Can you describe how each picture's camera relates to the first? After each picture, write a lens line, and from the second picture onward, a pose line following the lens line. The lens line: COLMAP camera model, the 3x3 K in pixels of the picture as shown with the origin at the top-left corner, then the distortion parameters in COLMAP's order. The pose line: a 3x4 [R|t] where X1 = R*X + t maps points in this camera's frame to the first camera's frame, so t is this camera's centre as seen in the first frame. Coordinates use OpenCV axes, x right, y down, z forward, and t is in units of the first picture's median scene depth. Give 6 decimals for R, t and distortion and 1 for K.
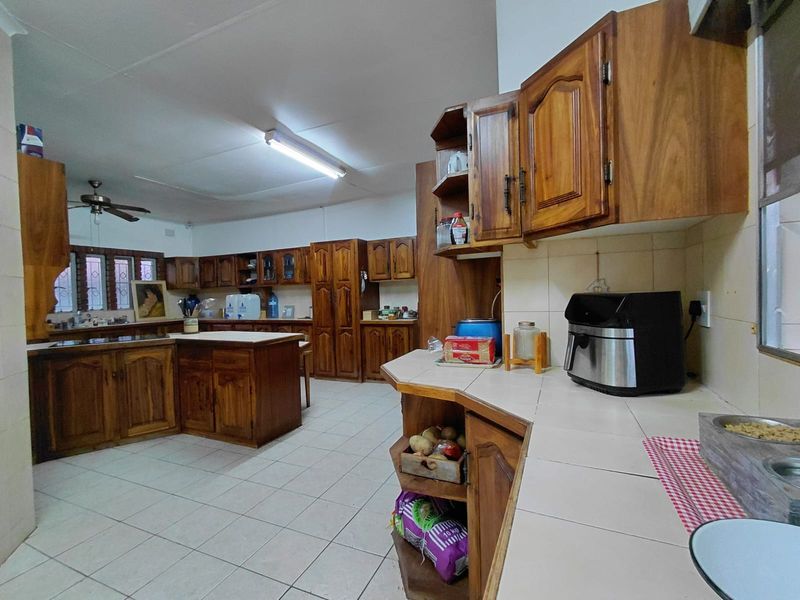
lens RADIAL K [[366.8, 0, 398.8], [0, 366.8, 302.7], [0, 0, 1]] dist [-0.000252, -0.000758]
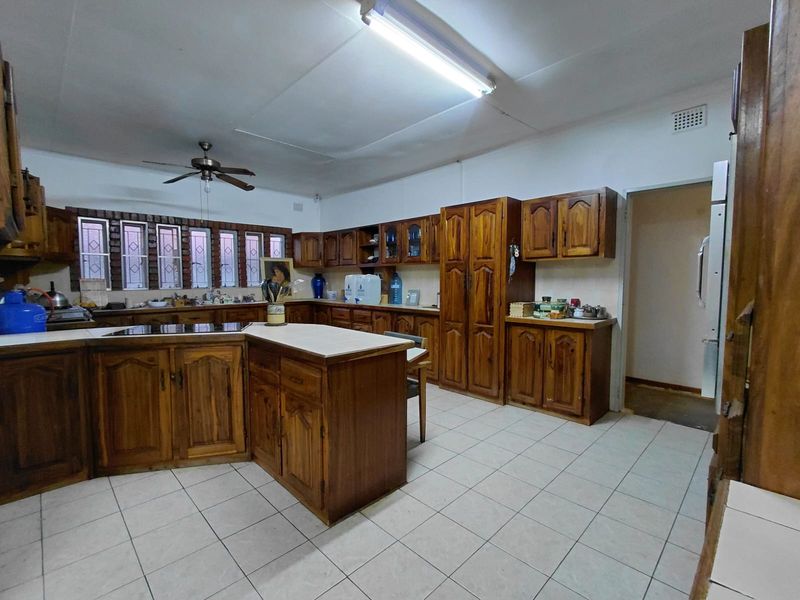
lens RADIAL K [[366.8, 0, 398.8], [0, 366.8, 302.7], [0, 0, 1]] dist [-0.000252, -0.000758]
pose [[0.930545, 0.052095, -0.362454, -0.042518], [-0.034418, 0.997890, 0.055063, -0.008787], [0.364557, -0.038764, 0.930374, 0.280306]]
